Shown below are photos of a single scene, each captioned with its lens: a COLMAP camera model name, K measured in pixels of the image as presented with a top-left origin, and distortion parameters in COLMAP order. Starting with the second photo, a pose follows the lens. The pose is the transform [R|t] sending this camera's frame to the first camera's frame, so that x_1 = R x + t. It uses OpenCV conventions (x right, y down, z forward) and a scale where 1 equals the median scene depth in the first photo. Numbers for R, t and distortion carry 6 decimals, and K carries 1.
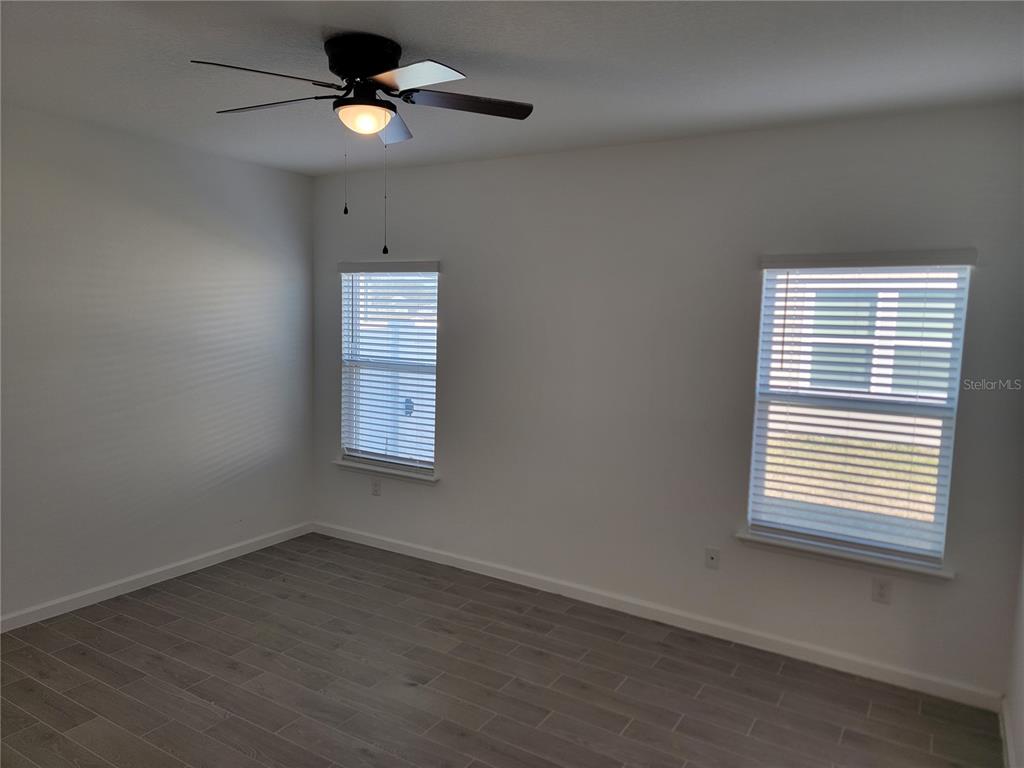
lens RADIAL K [[711.9, 0, 518.5], [0, 711.9, 386.6], [0, 0, 1]] dist [0.078285, -0.006018]
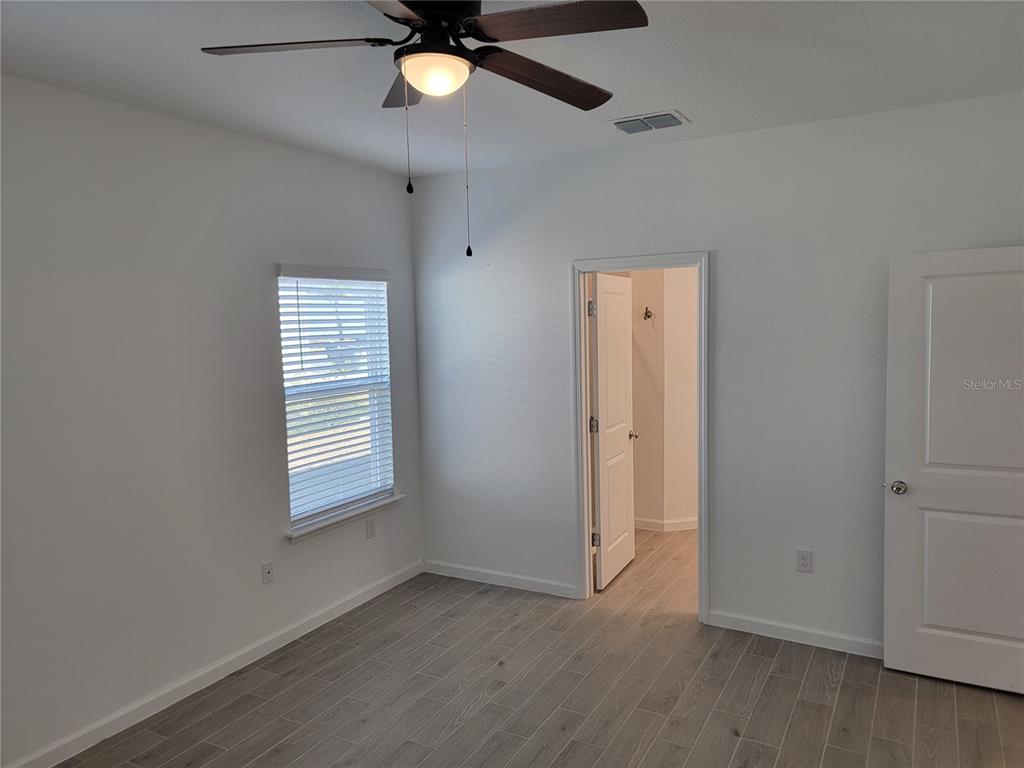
lens RADIAL K [[711.9, 0, 539.2], [0, 711.9, 389.7], [0, 0, 1]] dist [0.078285, -0.006018]
pose [[-0.032629, -0.133136, 0.990561, -0.748520], [0.116230, 0.983858, 0.136063, -0.104308], [-0.992686, 0.119572, -0.016628, 0.689910]]
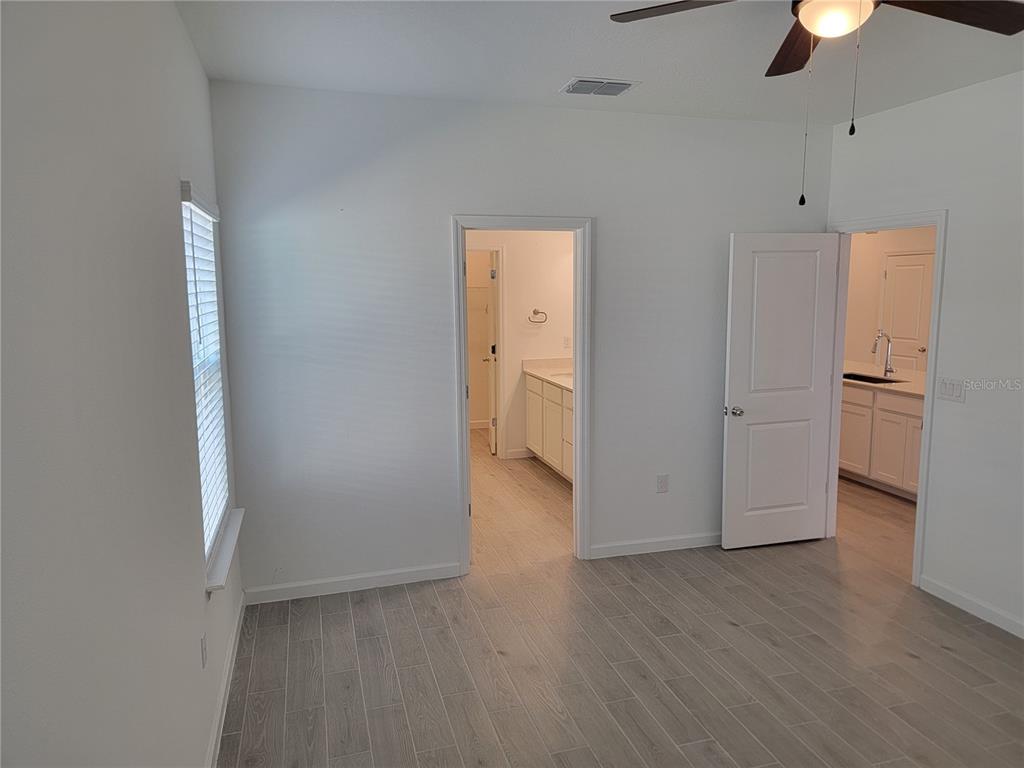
lens RADIAL K [[711.9, 0, 521.5], [0, 711.9, 381.2], [0, 0, 1]] dist [0.078285, -0.006018]
pose [[-0.731972, -0.125558, 0.669666, -0.385538], [0.044043, 0.972098, 0.230403, -0.147804], [-0.679910, 0.198143, -0.706018, 1.351113]]
